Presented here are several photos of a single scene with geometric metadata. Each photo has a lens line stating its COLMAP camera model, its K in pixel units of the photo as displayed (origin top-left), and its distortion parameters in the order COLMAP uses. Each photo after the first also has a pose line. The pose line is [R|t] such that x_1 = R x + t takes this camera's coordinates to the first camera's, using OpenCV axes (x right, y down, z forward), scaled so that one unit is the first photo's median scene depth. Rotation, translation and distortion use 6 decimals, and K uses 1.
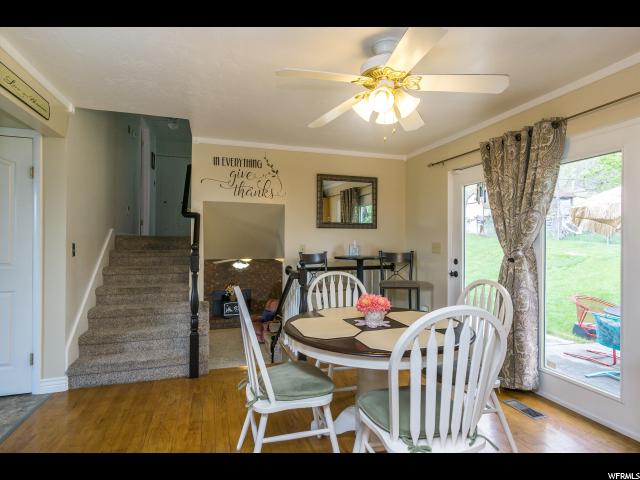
lens RADIAL K [[337.7, 0, 312.1], [0, 337.7, 241.4], [0, 0, 1]] dist [0.002551, 0.000816]
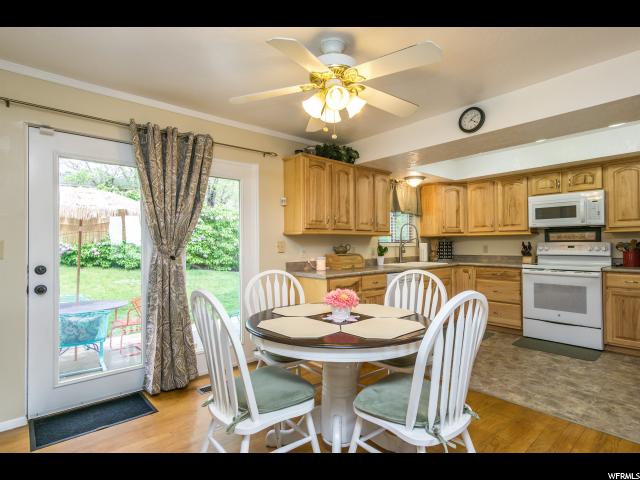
lens RADIAL K [[339.4, 0, 317.1], [0, 339.4, 241.7], [0, 0, 1]] dist [0.005841, 0.000973]
pose [[-0.409430, 0.006878, 0.912316, -0.360743], [0.005270, 0.999973, -0.005174, 0.011208], [-0.912326, 0.002690, -0.409455, 0.748294]]
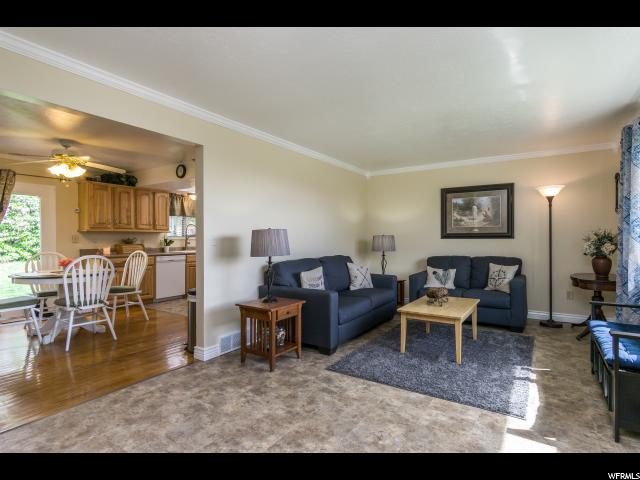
lens RADIAL K [[339.4, 0, 317.1], [0, 339.4, 241.7], [0, 0, 1]] dist [0.005841, 0.000973]
pose [[-0.638687, -0.010828, 0.769391, -1.255036], [-0.003775, 0.999933, 0.010939, 0.011846], [-0.769458, 0.004082, -0.638685, 0.591043]]
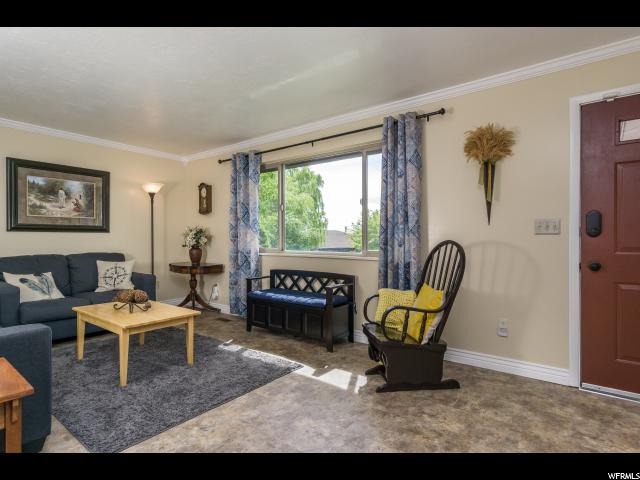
lens RADIAL K [[339.4, 0, 317.1], [0, 339.4, 241.7], [0, 0, 1]] dist [0.005841, 0.000973]
pose [[-0.812158, 0.000726, -0.583436, -0.627640], [-0.001493, 0.999993, 0.003322, 0.038578], [0.583435, 0.003569, -0.812152, 0.582017]]
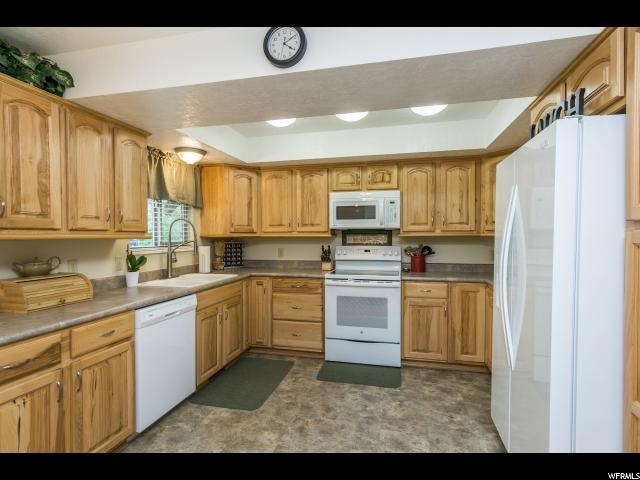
lens RADIAL K [[339.4, 0, 317.1], [0, 339.4, 241.7], [0, 0, 1]] dist [0.005841, 0.000973]
pose [[-0.859904, -0.011247, 0.510331, -0.069683], [-0.001206, 0.999799, 0.020003, -0.021191], [-0.510454, 0.016585, -0.859745, 0.476685]]
